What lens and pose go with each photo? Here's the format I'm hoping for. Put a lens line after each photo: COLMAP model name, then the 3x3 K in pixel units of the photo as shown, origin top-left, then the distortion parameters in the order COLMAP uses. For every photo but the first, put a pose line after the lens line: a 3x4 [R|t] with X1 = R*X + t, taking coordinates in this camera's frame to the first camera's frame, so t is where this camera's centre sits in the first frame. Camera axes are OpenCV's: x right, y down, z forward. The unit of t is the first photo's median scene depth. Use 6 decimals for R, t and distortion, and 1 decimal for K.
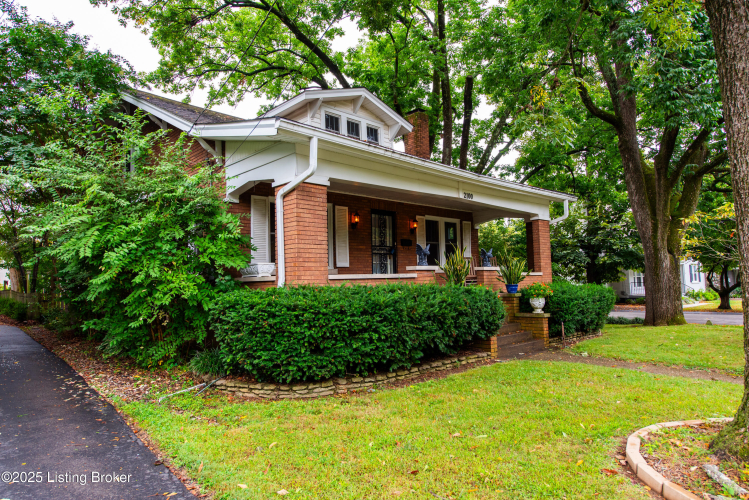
lens RADIAL K [[461.7, 0, 374.5], [0, 461.7, 250.0], [0, 0, 1]] dist [0.003028, 0.000832]
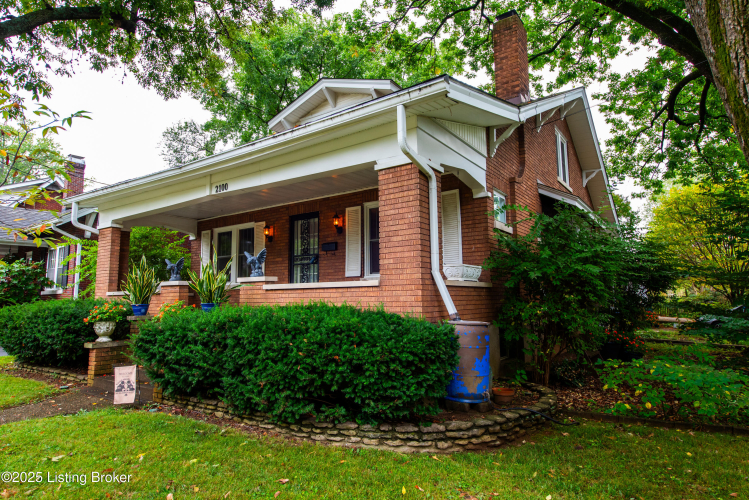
lens RADIAL K [[448.3, 0, 374.5], [0, 448.3, 250.0], [0, 0, 1]] dist [0.001615, 0.000206]
pose [[0.166751, -0.086996, -0.982154, 0.847936], [0.065918, 0.994855, -0.076929, 0.054647], [0.983793, -0.051914, 0.171627, 0.962085]]
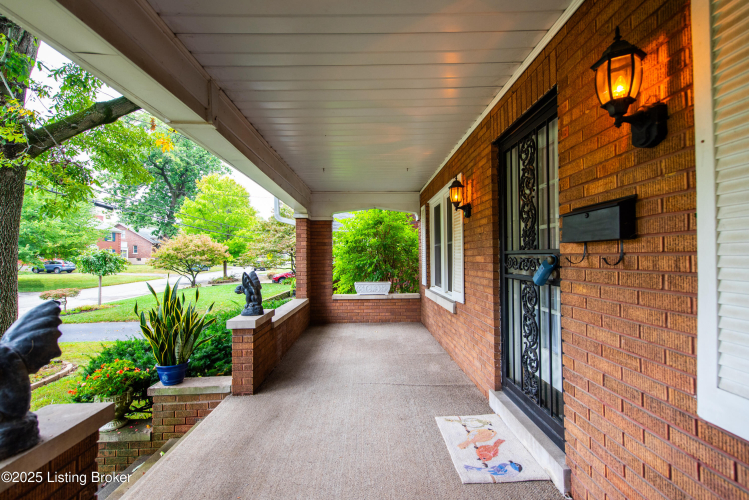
lens RADIAL K [[329.9, 0, 374.5], [0, 329.9, 250.0], [0, 0, 1]] dist [-0.000552, -0.000078]
pose [[-0.676326, 0.013347, -0.736481, 0.217040], [0.066832, 0.996824, -0.043308, -0.006304], [0.733564, -0.078511, -0.675070, 1.040552]]
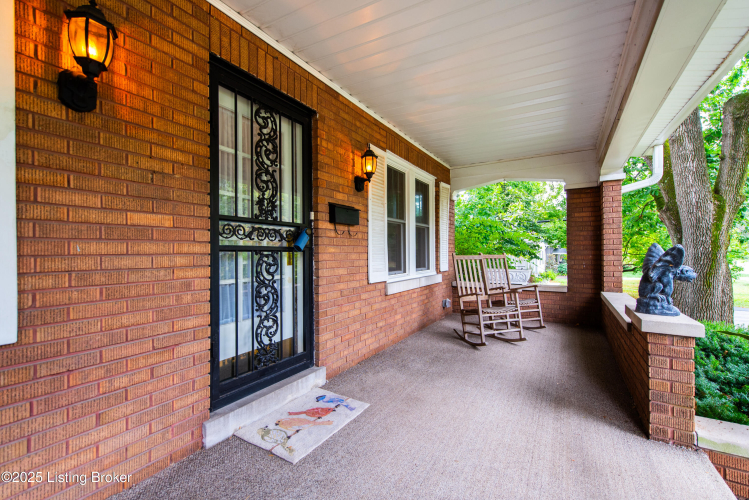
lens RADIAL K [[329.9, 0, 374.5], [0, 329.9, 250.0], [0, 0, 1]] dist [-0.000552, -0.000078]
pose [[0.961150, 0.018724, 0.275389, 0.025421], [-0.032008, 0.998526, 0.043824, -0.001514], [-0.274163, -0.050936, 0.960333, 0.776774]]
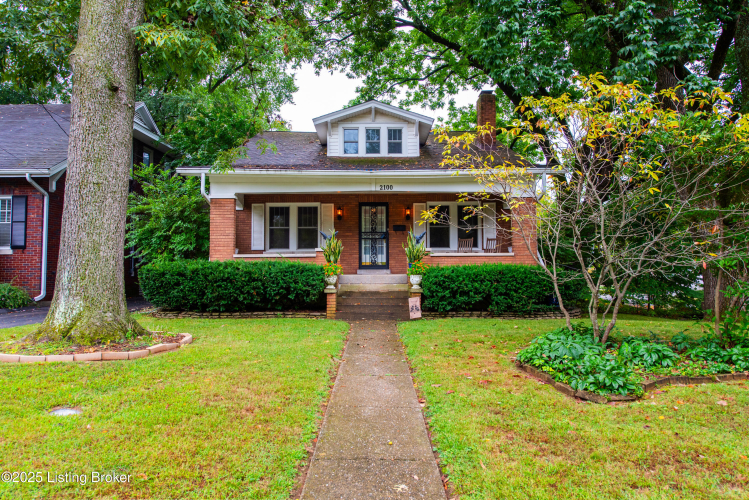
lens RADIAL K [[518.1, 0, 374.5], [0, 518.1, 250.0], [0, 0, 1]] dist [-0.001368, -0.000142]
pose [[0.708463, -0.012305, -0.705641, 0.953917], [0.030023, 0.999468, 0.012715, 0.020730], [0.705110, -0.030194, 0.708455, 0.038258]]
